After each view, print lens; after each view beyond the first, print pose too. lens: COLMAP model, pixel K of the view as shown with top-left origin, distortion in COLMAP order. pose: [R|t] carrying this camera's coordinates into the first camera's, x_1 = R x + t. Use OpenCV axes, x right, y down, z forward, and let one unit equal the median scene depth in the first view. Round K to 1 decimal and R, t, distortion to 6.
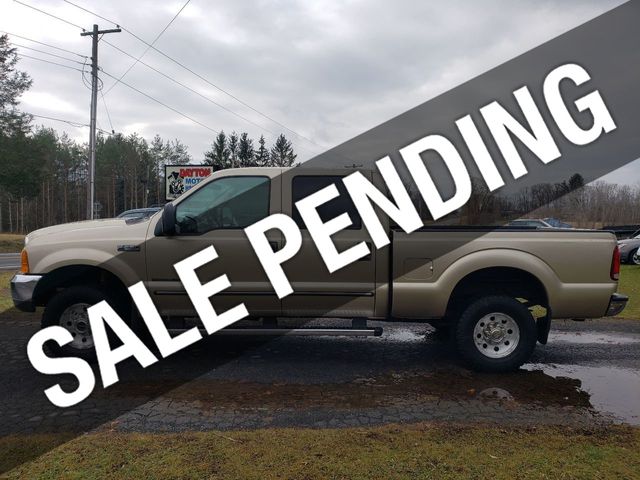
lens RADIAL K [[499.7, 0, 318.1], [0, 499.7, 242.7], [0, 0, 1]] dist [0.006345, 0.003600]
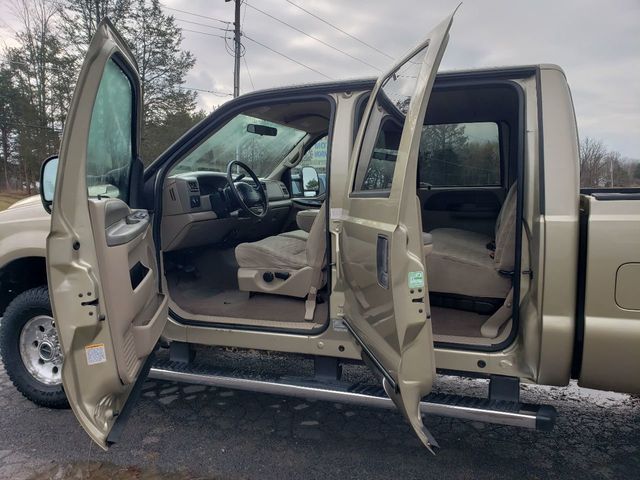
lens RADIAL K [[499.7, 0, 313.5], [0, 499.7, 233.2], [0, 0, 1]] dist [0.006345, 0.003600]
pose [[0.942143, 0.020026, -0.334612, 0.018425], [-0.008433, 0.999314, 0.036065, -0.003428], [0.335105, -0.031157, 0.941666, 0.134309]]
